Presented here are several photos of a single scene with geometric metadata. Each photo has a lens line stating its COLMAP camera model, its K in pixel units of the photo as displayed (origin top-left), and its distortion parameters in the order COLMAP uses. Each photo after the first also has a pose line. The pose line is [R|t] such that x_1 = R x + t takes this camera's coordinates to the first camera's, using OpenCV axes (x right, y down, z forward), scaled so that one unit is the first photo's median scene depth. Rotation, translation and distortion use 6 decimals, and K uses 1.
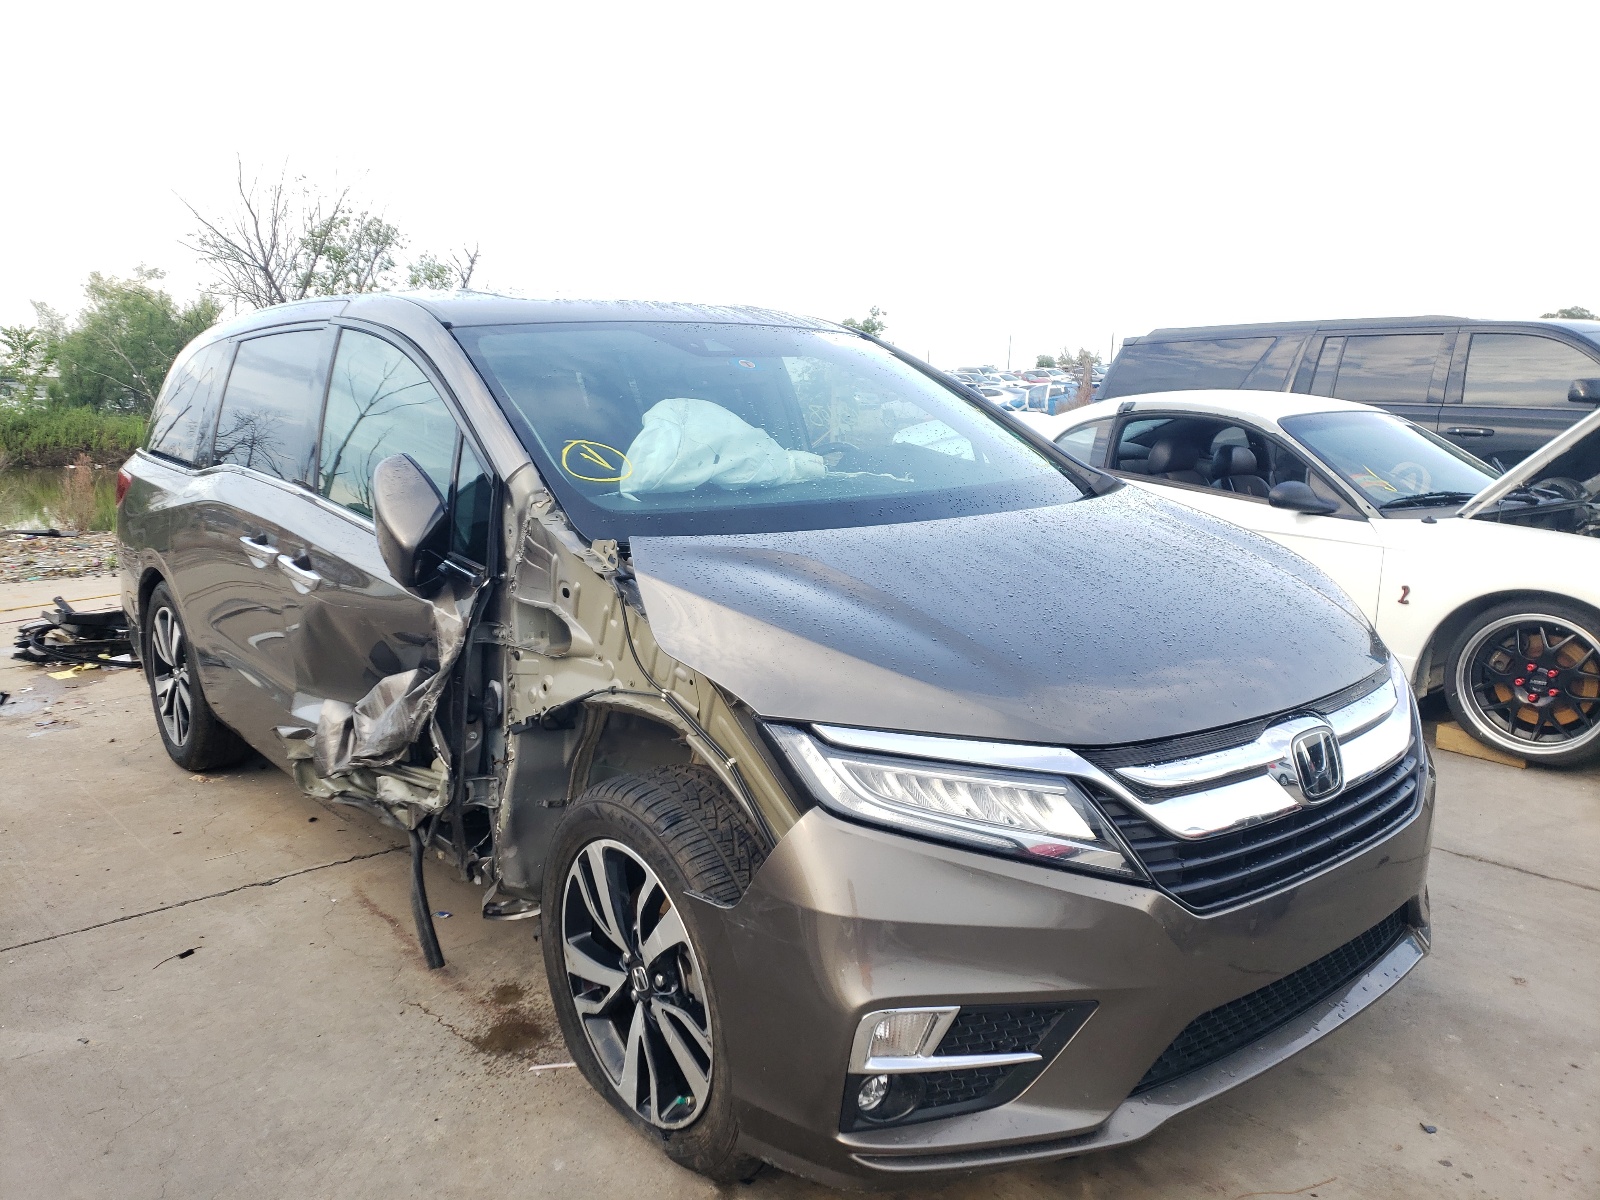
lens RADIAL K [[1218.5, 0, 800.0], [0, 1218.5, 600.0], [0, 0, 1]] dist [0.037572, -0.028138]
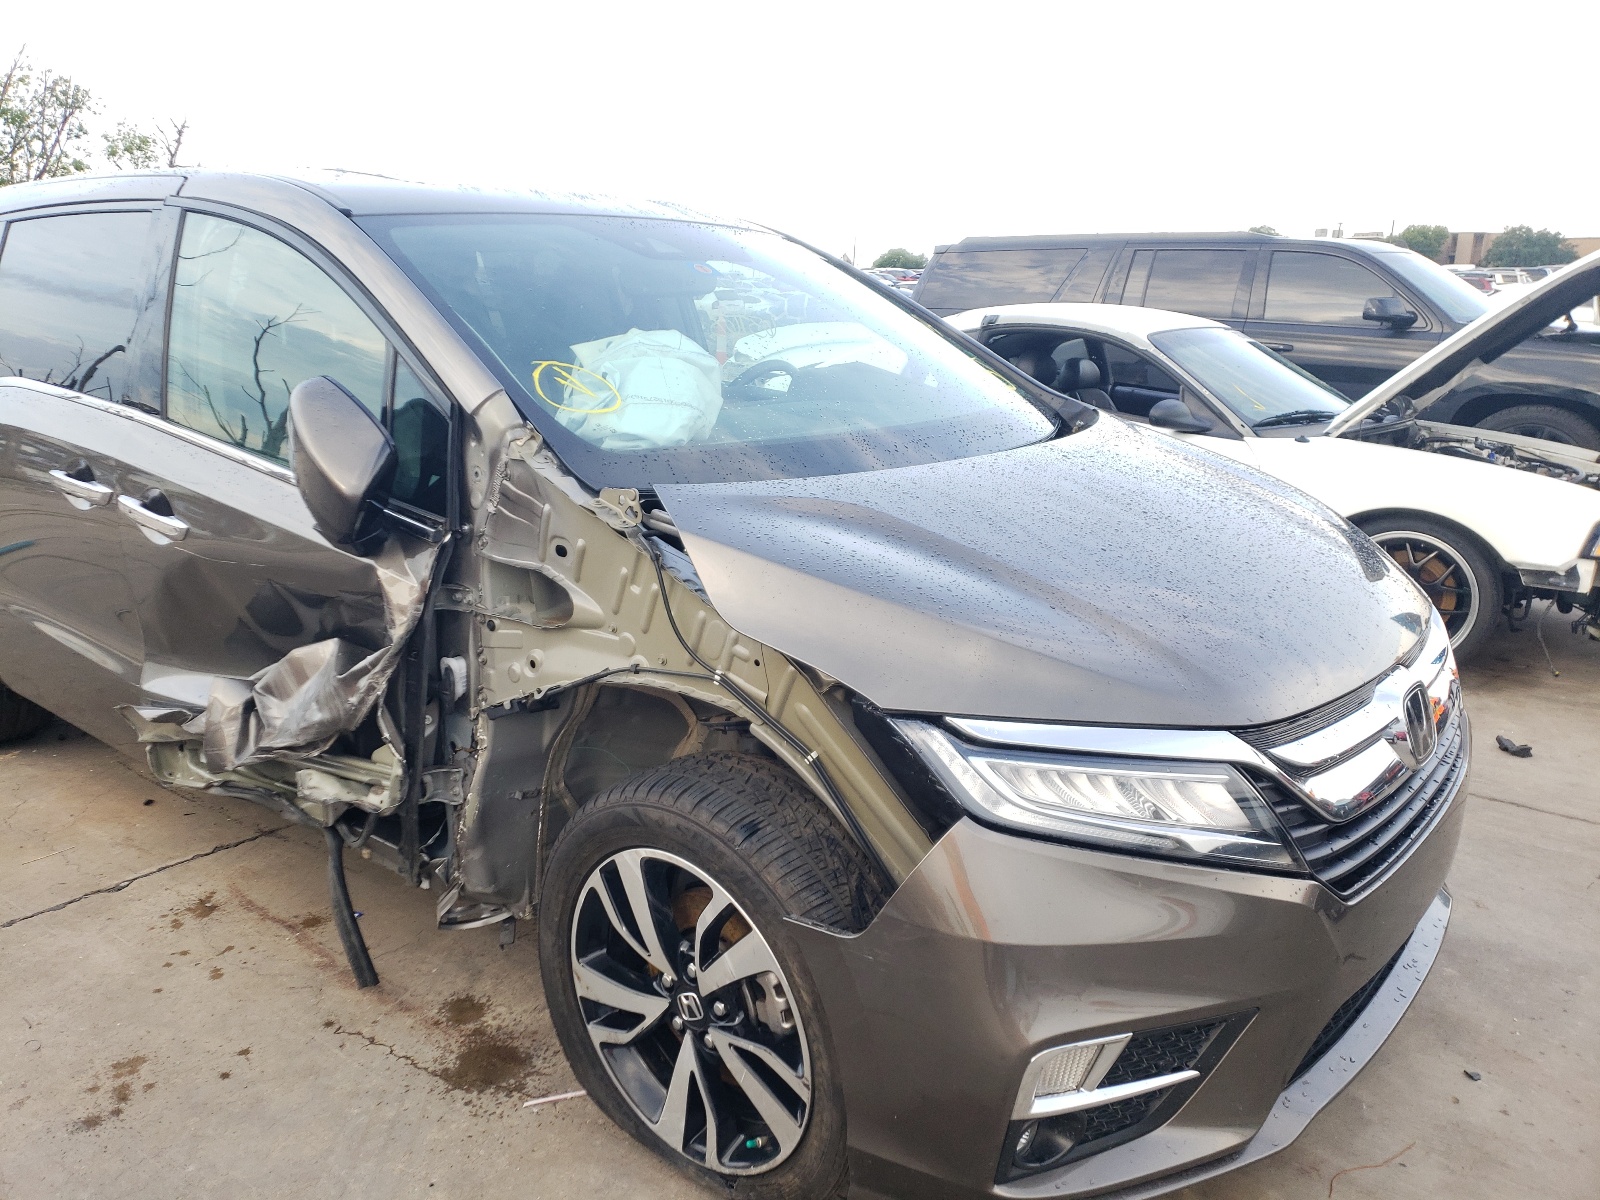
lens RADIAL K [[1218.5, 0, 800.0], [0, 1218.5, 600.0], [0, 0, 1]] dist [0.037572, -0.028138]
pose [[0.981027, -0.027469, 0.191917, -0.181661], [0.012465, 0.996800, 0.078952, -0.033924], [-0.193472, -0.075062, 0.978230, 0.147059]]
